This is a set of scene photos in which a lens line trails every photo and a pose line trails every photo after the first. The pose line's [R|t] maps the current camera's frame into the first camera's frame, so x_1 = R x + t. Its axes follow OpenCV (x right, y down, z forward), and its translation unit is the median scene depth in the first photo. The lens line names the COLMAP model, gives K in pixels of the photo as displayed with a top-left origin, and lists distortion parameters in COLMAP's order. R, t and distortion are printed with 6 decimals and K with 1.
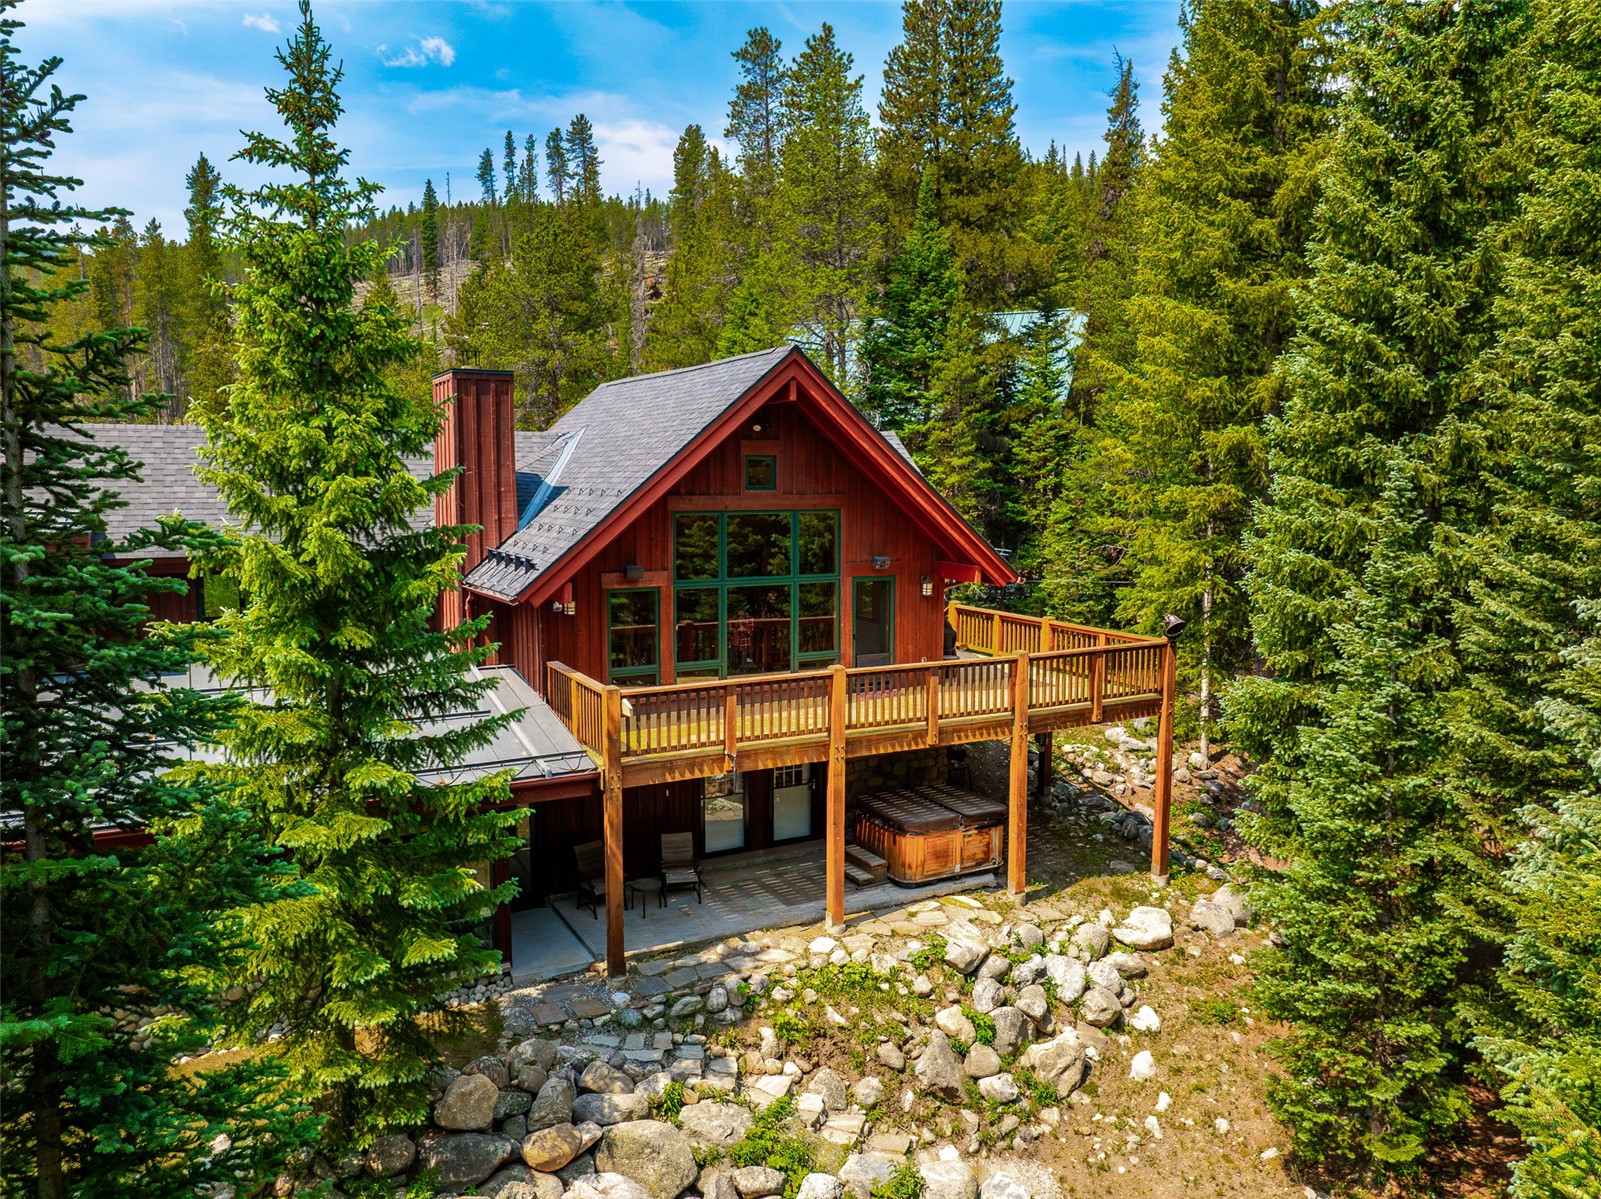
lens RADIAL K [[1130.9, 0, 800.5], [0, 1130.9, 599.5], [0, 0, 1]] dist [-0.040388, -0.007230]
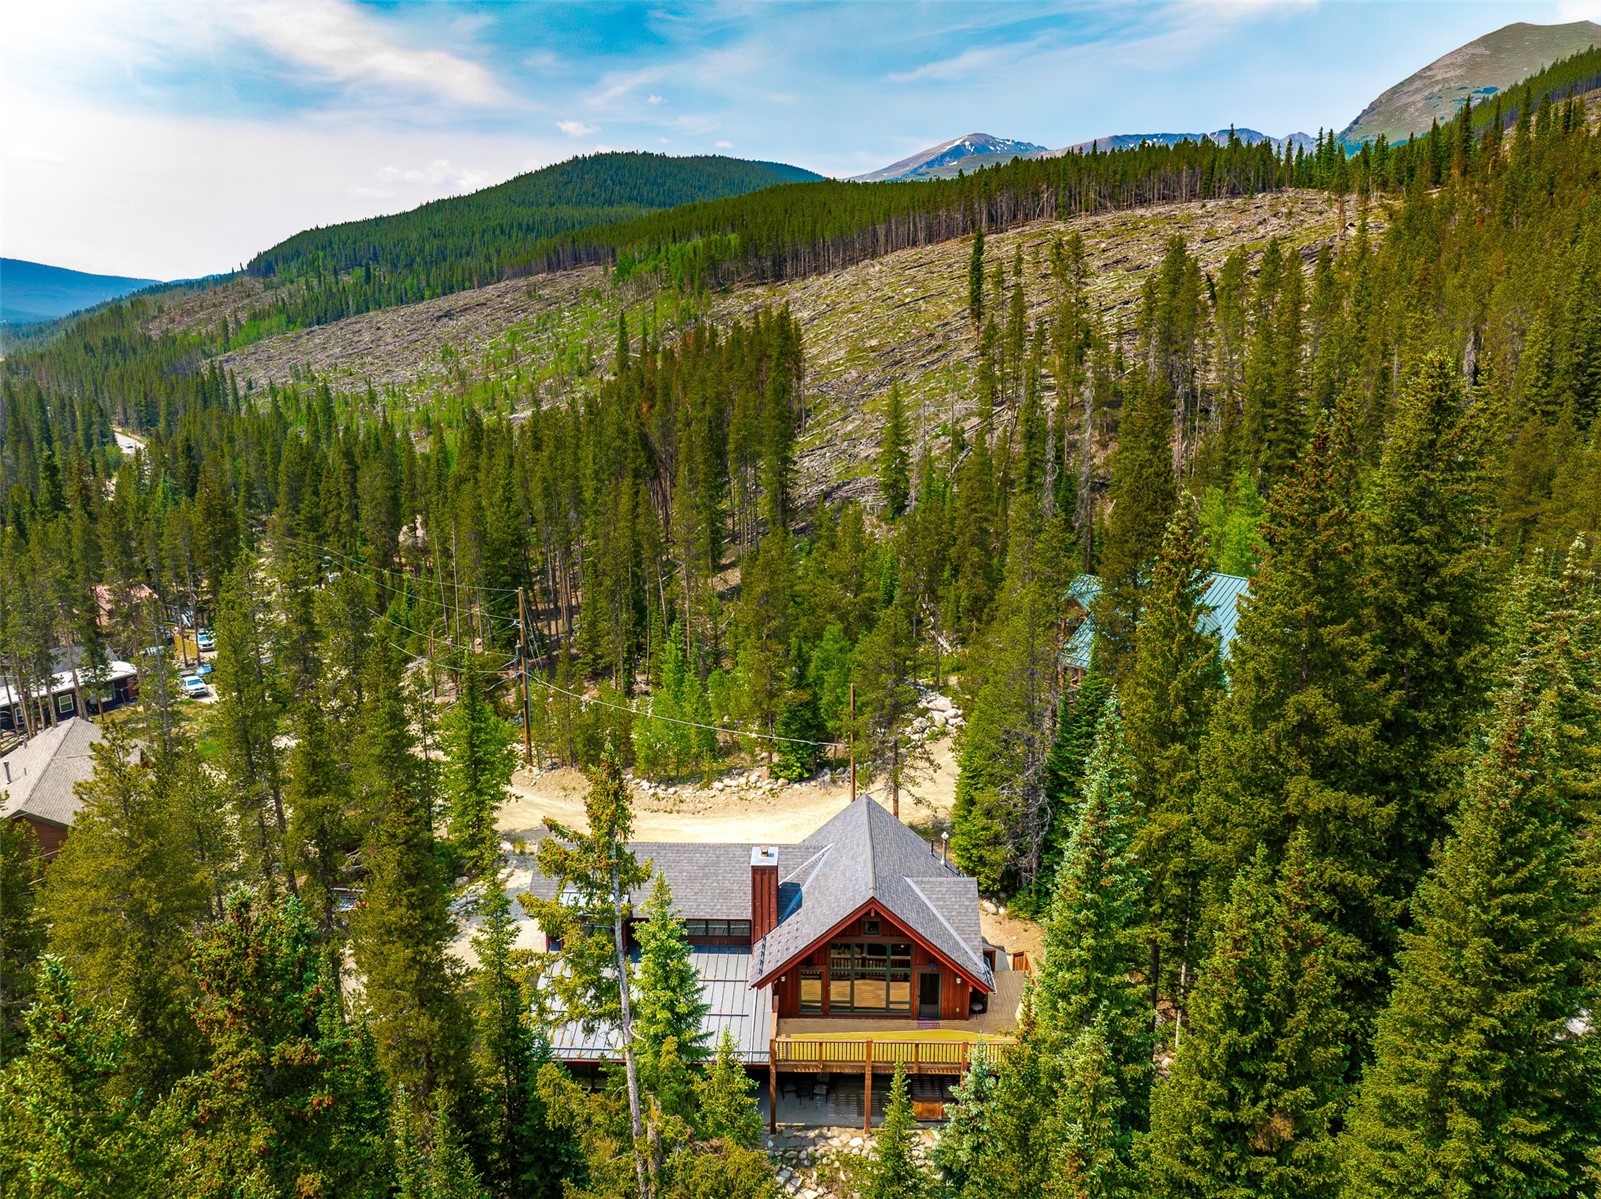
lens RADIAL K [[1130.9, 0, 800.5], [0, 1130.9, 599.5], [0, 0, 1]] dist [-0.040388, -0.007230]
pose [[0.869268, 0.102213, -0.483658, 1.025199], [-0.050212, 0.991587, 0.119310, -1.216169], [0.491784, -0.079427, 0.867087, -1.153126]]
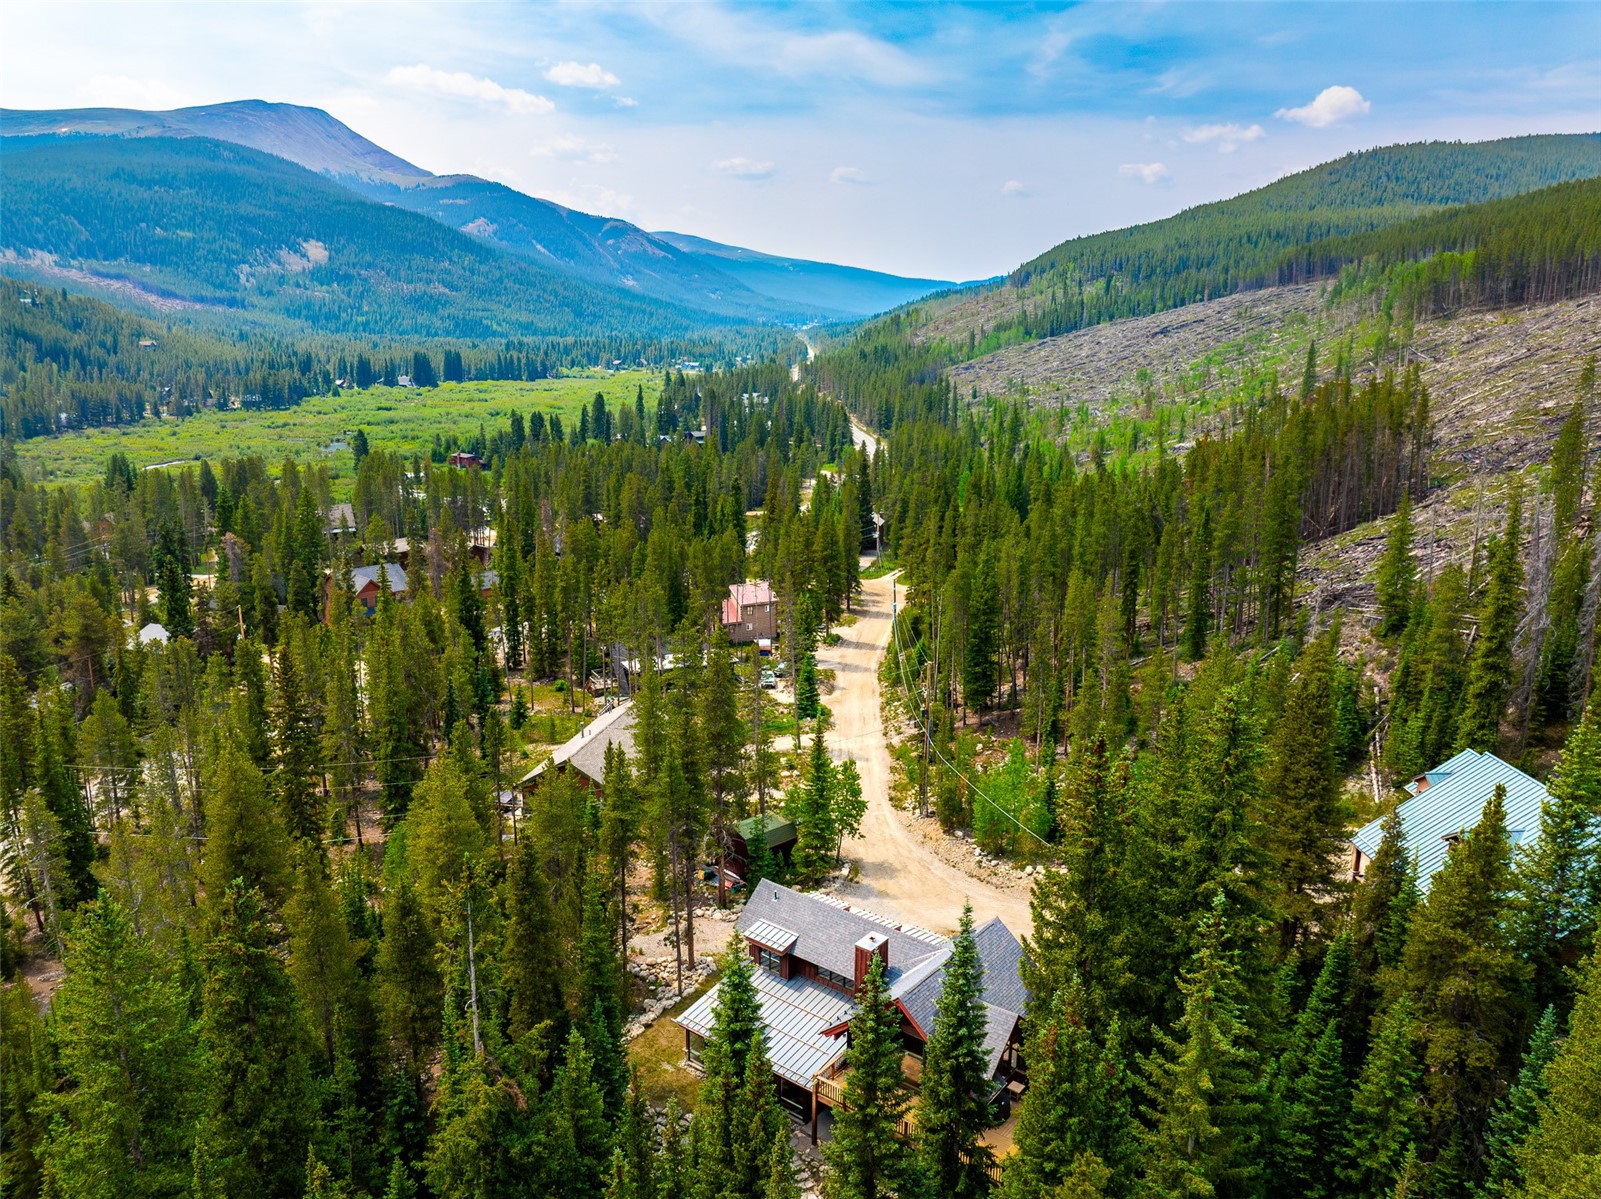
lens RADIAL K [[1130.9, 0, 800.5], [0, 1130.9, 599.5], [0, 0, 1]] dist [-0.040388, -0.007230]
pose [[0.391818, 0.204674, -0.896988, 2.573205], [-0.103701, 0.978553, 0.177987, -1.930369], [0.914180, 0.023280, 0.404640, -0.506106]]
